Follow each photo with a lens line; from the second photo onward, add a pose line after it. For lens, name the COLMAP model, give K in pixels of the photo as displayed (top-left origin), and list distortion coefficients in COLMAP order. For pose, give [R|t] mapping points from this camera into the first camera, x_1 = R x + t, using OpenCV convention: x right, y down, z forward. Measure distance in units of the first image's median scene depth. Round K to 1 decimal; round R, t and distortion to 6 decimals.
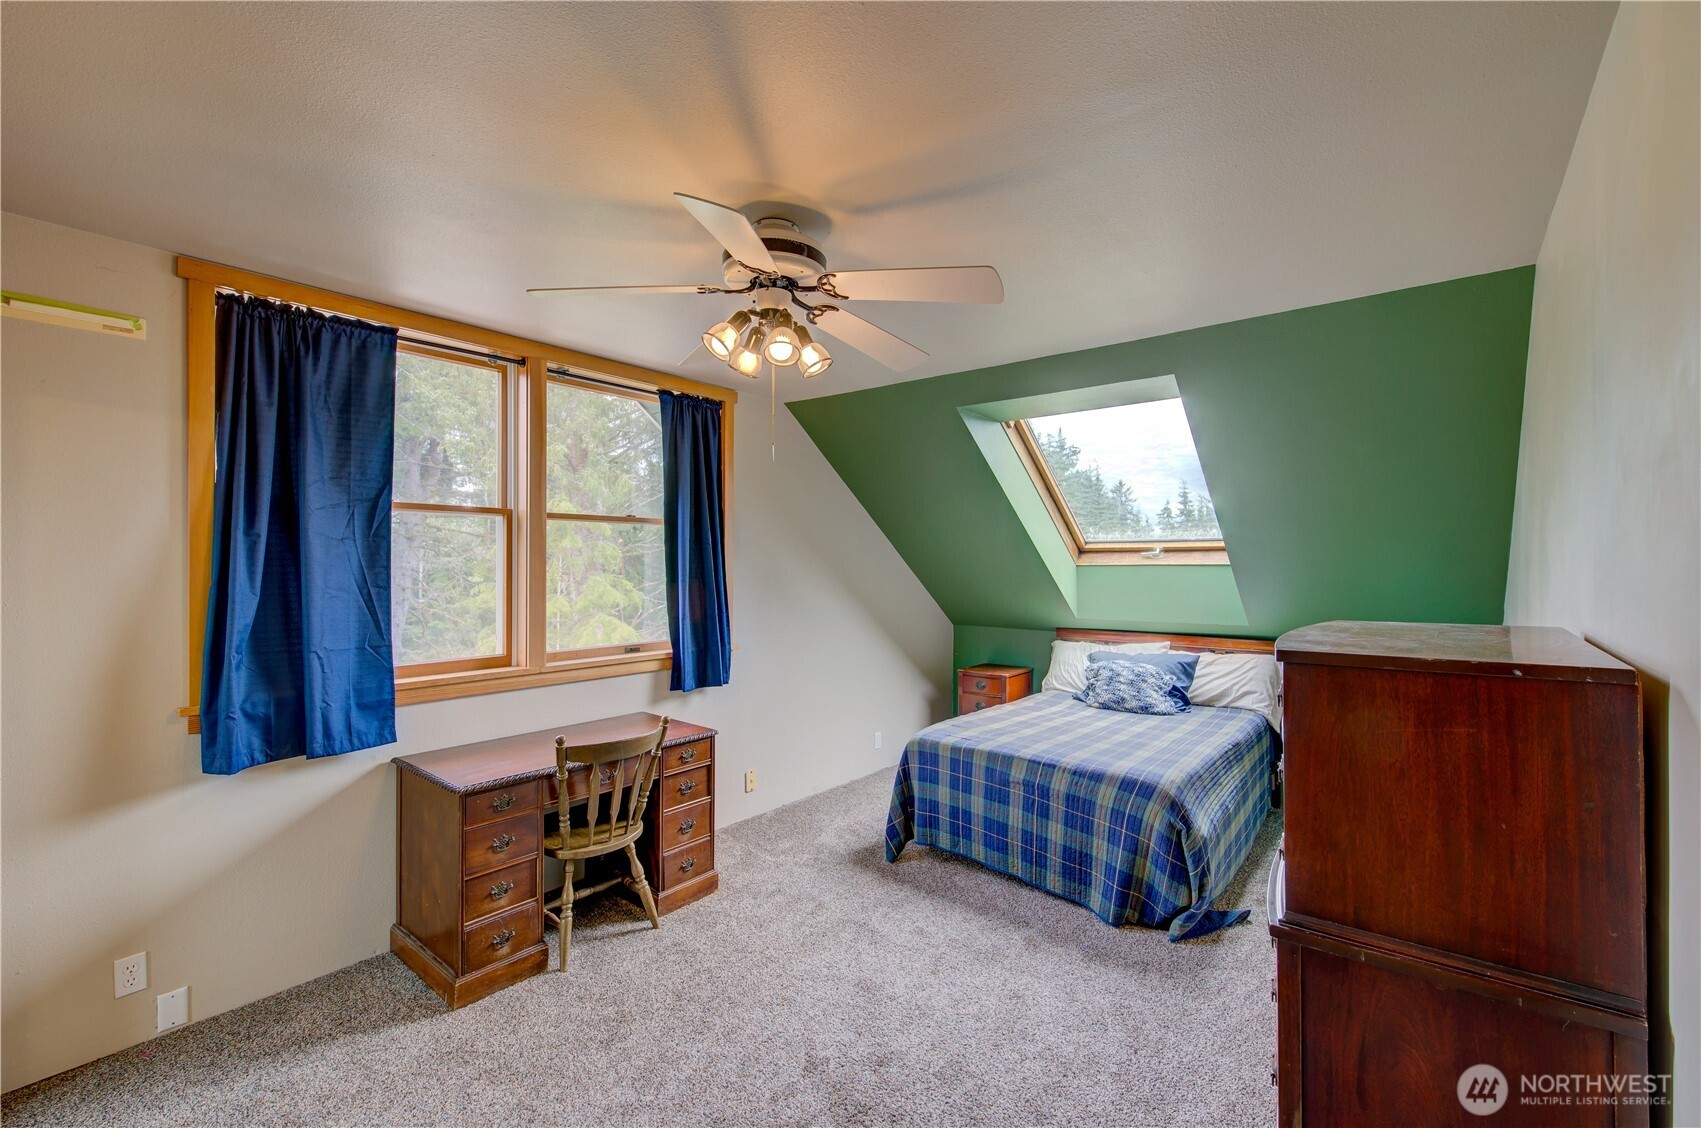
lens RADIAL K [[719.4, 0, 853.8], [0, 719.4, 562.1], [0, 0, 1]] dist [0.001550, -0.001669]
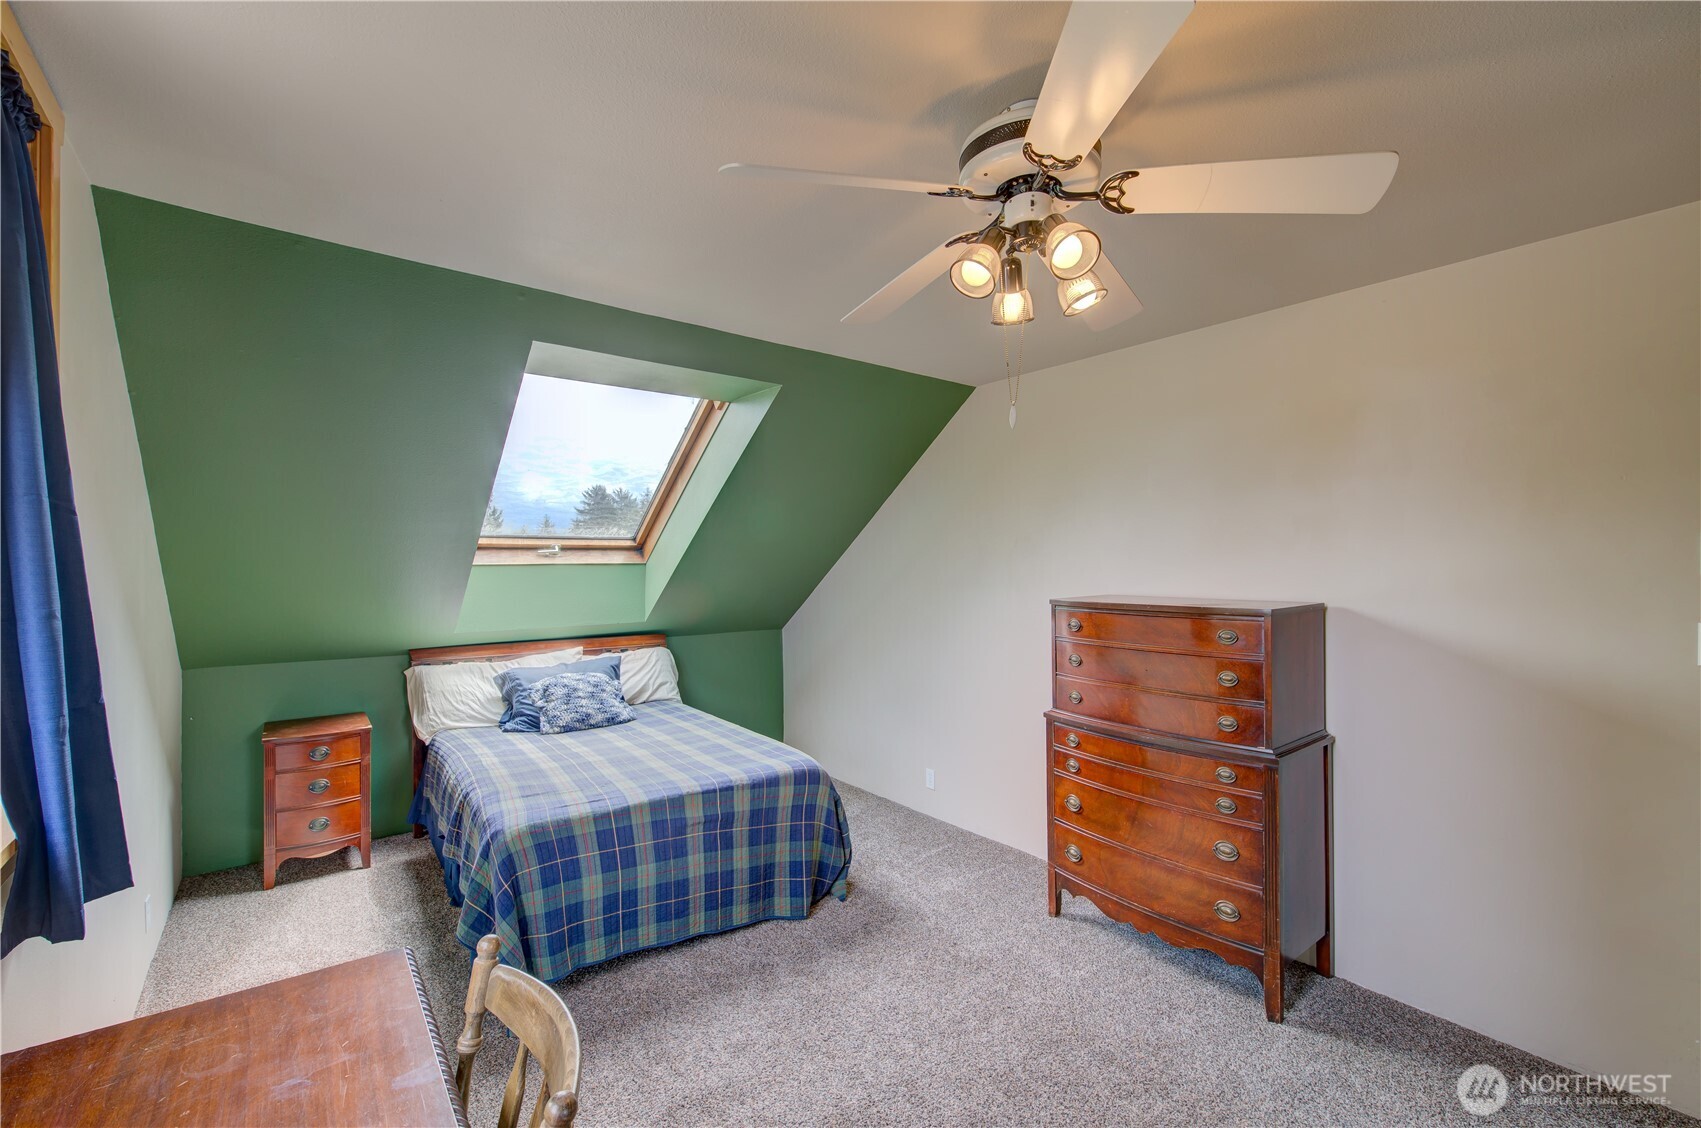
lens RADIAL K [[719.4, 0, 850.3], [0, 719.4, 564.3], [0, 0, 1]] dist [0.001550, -0.001669]
pose [[0.216404, -0.001337, 0.976303, -0.528094], [-0.004043, 0.999989, 0.002266, 0.000442], [-0.976296, -0.004438, 0.216396, 0.611073]]
